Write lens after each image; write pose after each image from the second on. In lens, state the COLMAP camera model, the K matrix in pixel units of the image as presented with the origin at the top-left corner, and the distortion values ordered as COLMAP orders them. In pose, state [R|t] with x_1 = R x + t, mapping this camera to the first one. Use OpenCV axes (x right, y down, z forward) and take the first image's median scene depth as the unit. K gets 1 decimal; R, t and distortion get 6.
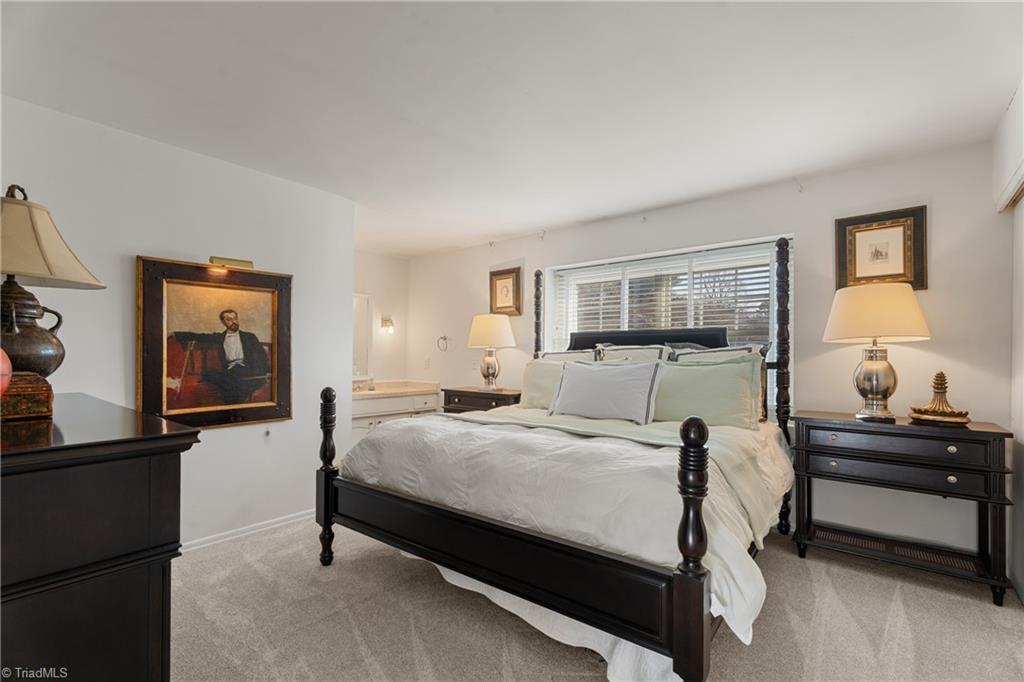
lens RADIAL K [[475.0, 0, 512.0], [0, 475.0, 341.0], [0, 0, 1]] dist [0.000265, 0.000003]
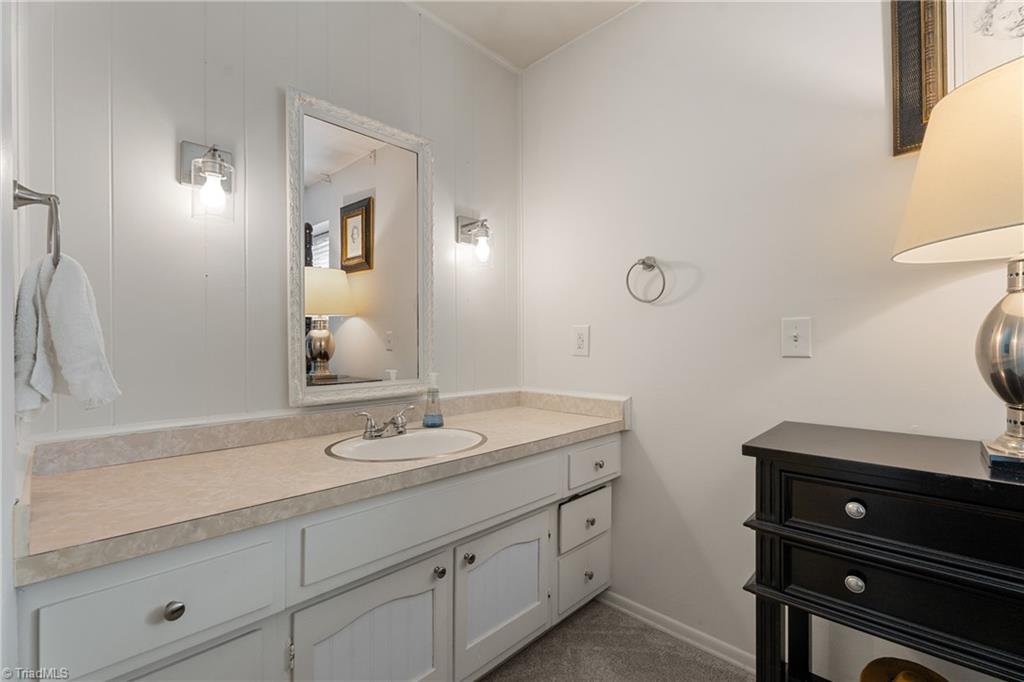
lens RADIAL K [[458.7, 0, 512.0], [0, 458.7, 341.0], [0, 0, 1]] dist [-0.000019, -0.000003]
pose [[0.996491, -0.011041, -0.082973, -0.211004], [0.012785, 0.999708, 0.020516, 0.039336], [0.082722, -0.021505, 0.996341, 0.679701]]
